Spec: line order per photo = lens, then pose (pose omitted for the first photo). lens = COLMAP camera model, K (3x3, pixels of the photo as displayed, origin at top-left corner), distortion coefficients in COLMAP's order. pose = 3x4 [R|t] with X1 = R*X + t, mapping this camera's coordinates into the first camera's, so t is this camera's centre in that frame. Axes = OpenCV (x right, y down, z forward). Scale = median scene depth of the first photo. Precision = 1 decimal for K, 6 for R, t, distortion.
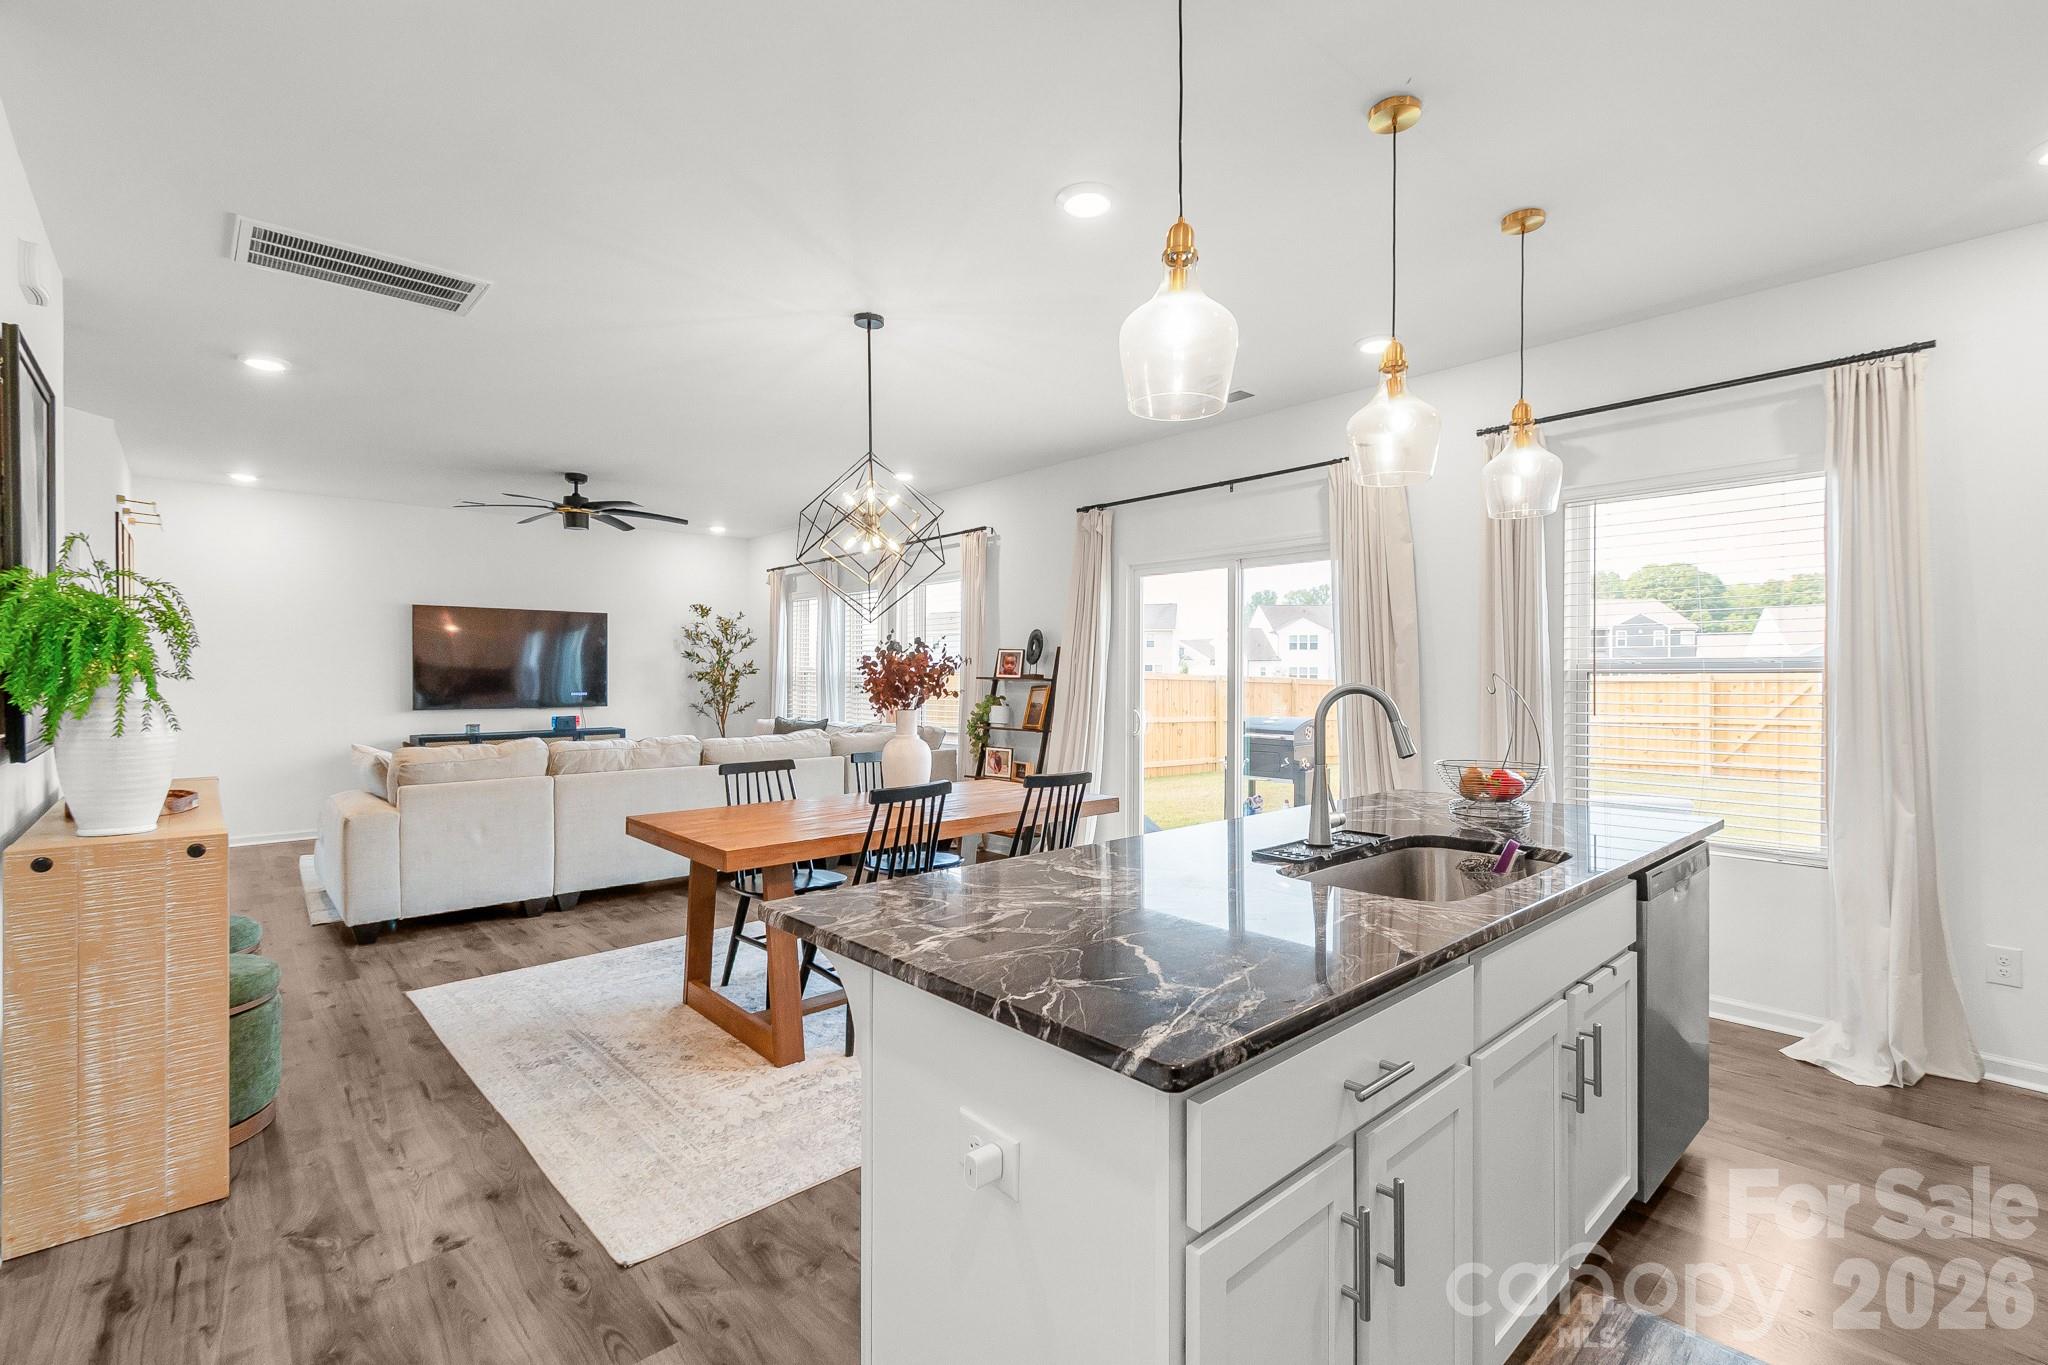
lens RADIAL K [[926.8, 0, 1026.3], [0, 926.8, 679.7], [0, 0, 1]] dist [-0.000351, -0.000018]
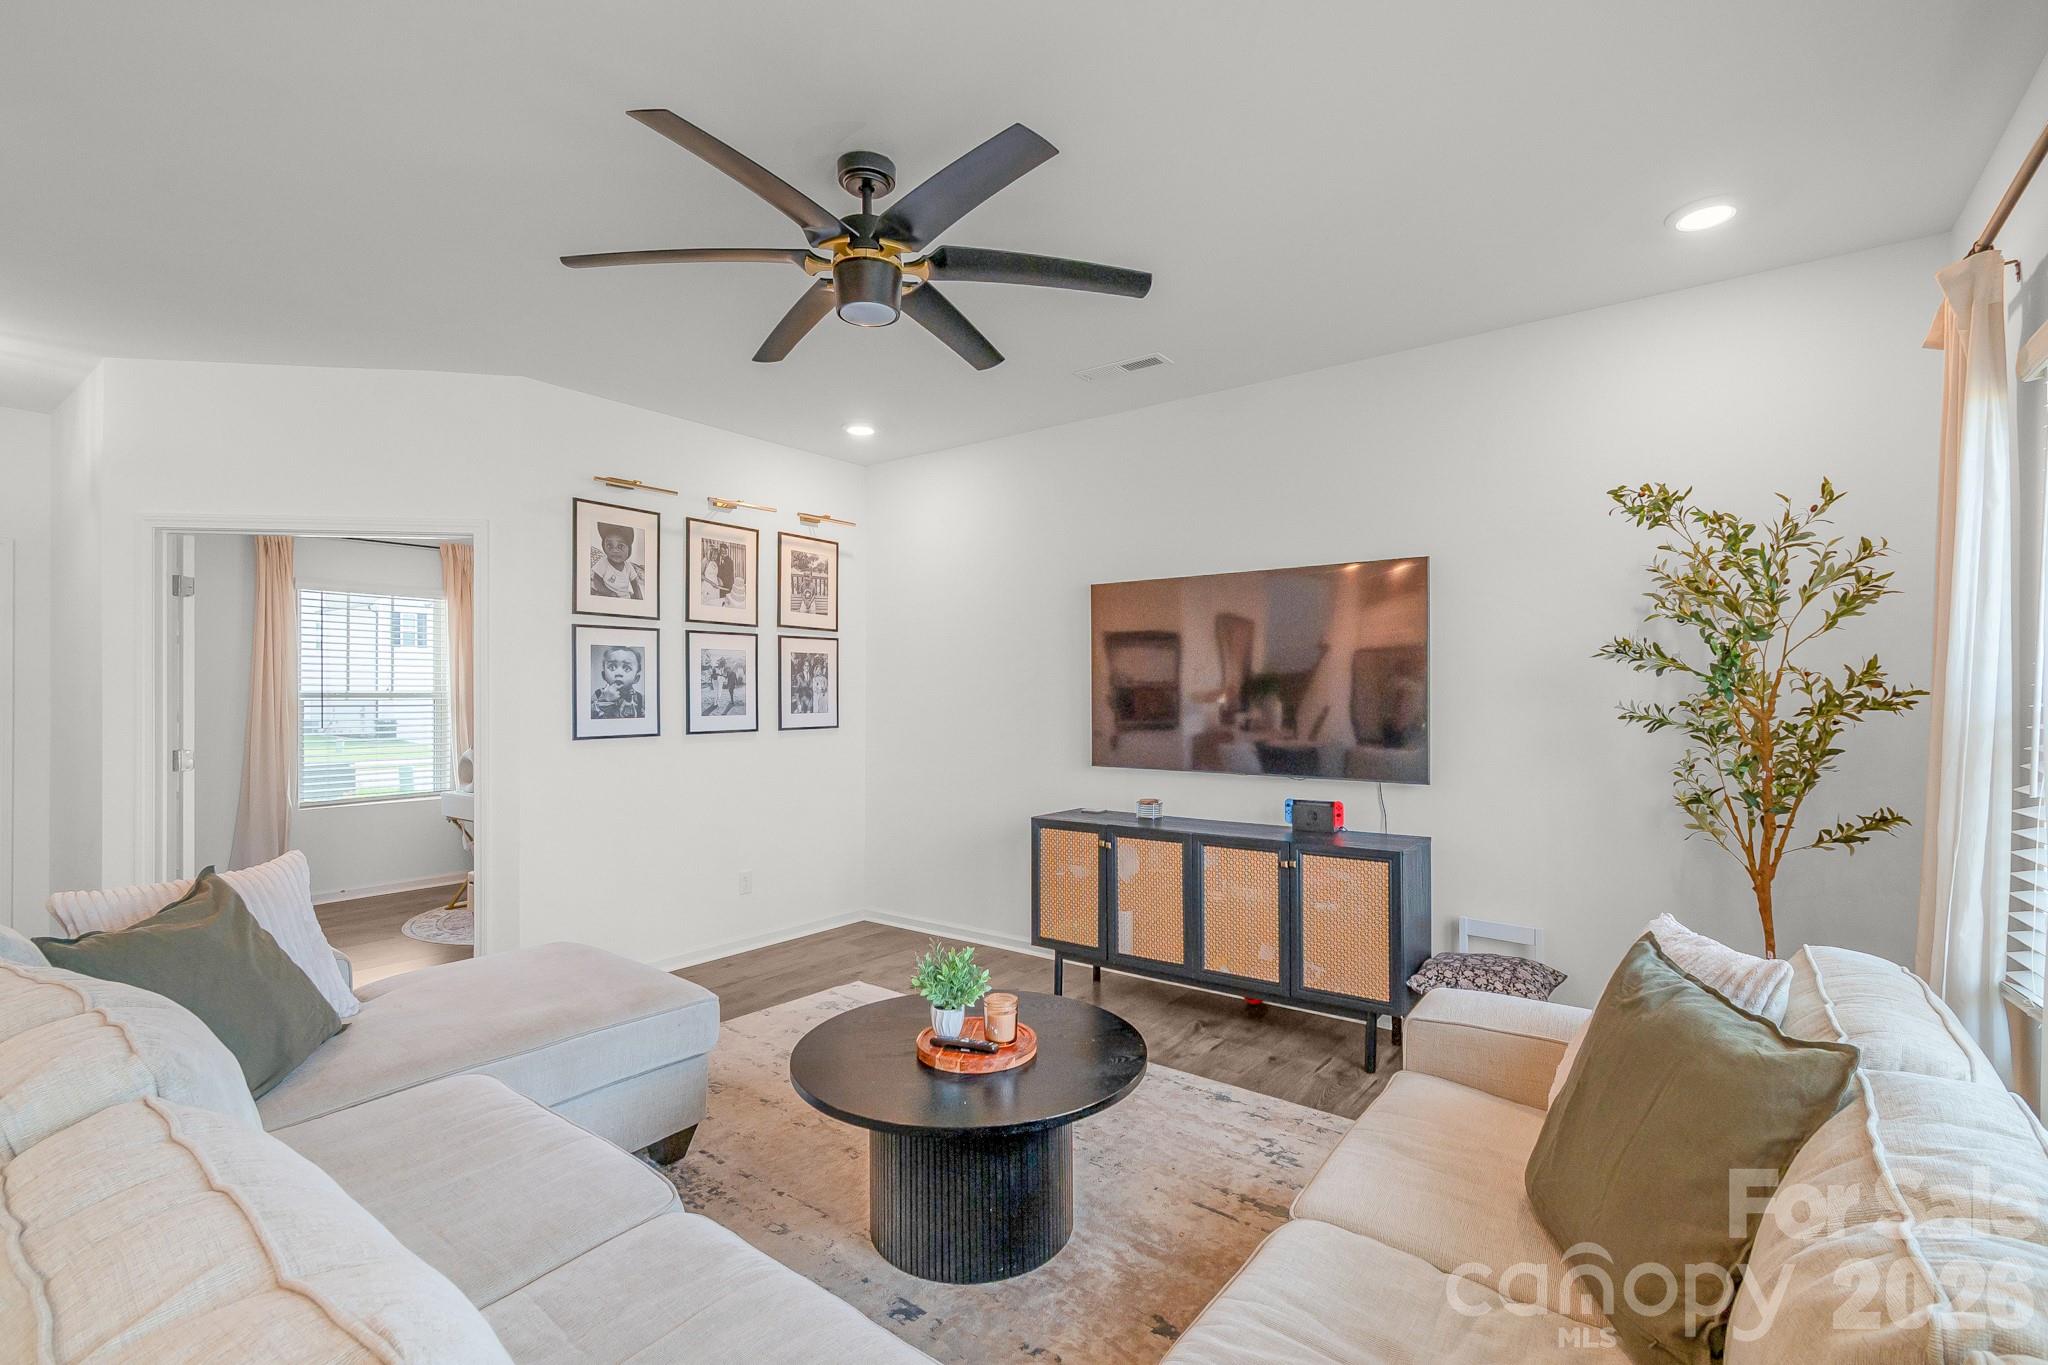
lens RADIAL K [[926.8, 0, 1025.3], [0, 926.8, 695.6], [0, 0, 1]] dist [-0.000351, -0.000018]
pose [[0.190966, 0.001983, -0.981595, -0.085808], [0.000980, 0.999997, 0.002211, -0.011375], [0.981596, -0.001385, 0.190964, 0.747060]]
